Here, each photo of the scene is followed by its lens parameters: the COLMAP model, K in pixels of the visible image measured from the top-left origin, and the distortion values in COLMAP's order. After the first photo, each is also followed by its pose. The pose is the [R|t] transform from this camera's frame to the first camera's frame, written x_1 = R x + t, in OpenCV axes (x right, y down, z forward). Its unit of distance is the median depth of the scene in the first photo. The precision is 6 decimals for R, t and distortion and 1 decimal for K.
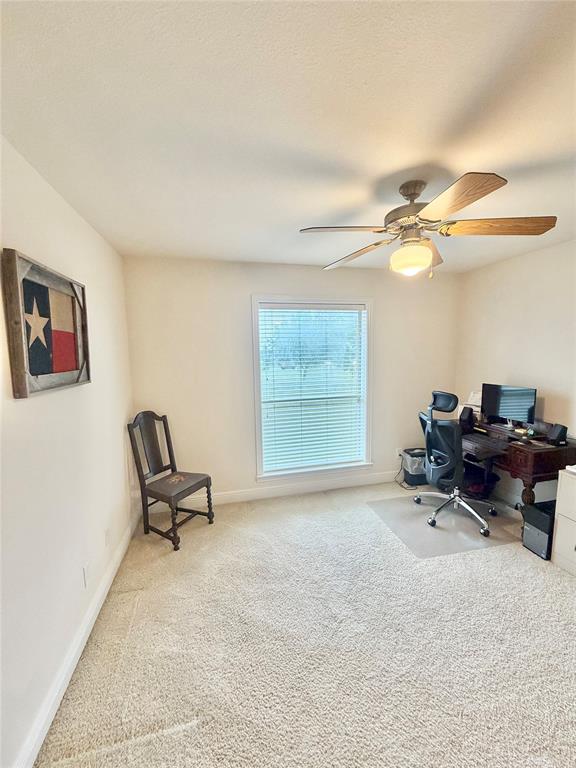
lens RADIAL K [[306.1, 0, 290.0], [0, 306.1, 382.2], [0, 0, 1]] dist [0.001783, 0.000166]
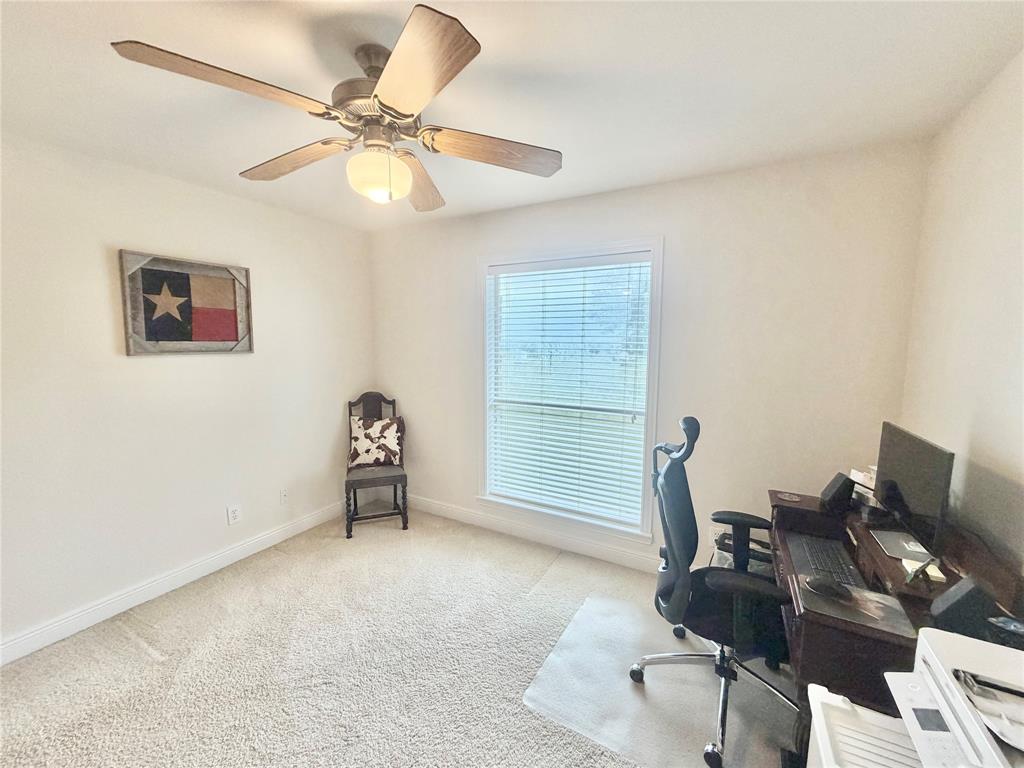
lens RADIAL K [[408.1, 0, 512.0], [0, 408.1, 384.0], [0, 0, 1]] dist [0.001783, 0.000166]
pose [[0.732711, 0.094716, -0.673916, 0.815413], [-0.089822, 0.995064, 0.042194, -0.026984], [0.674586, 0.029616, 0.737602, 0.396829]]
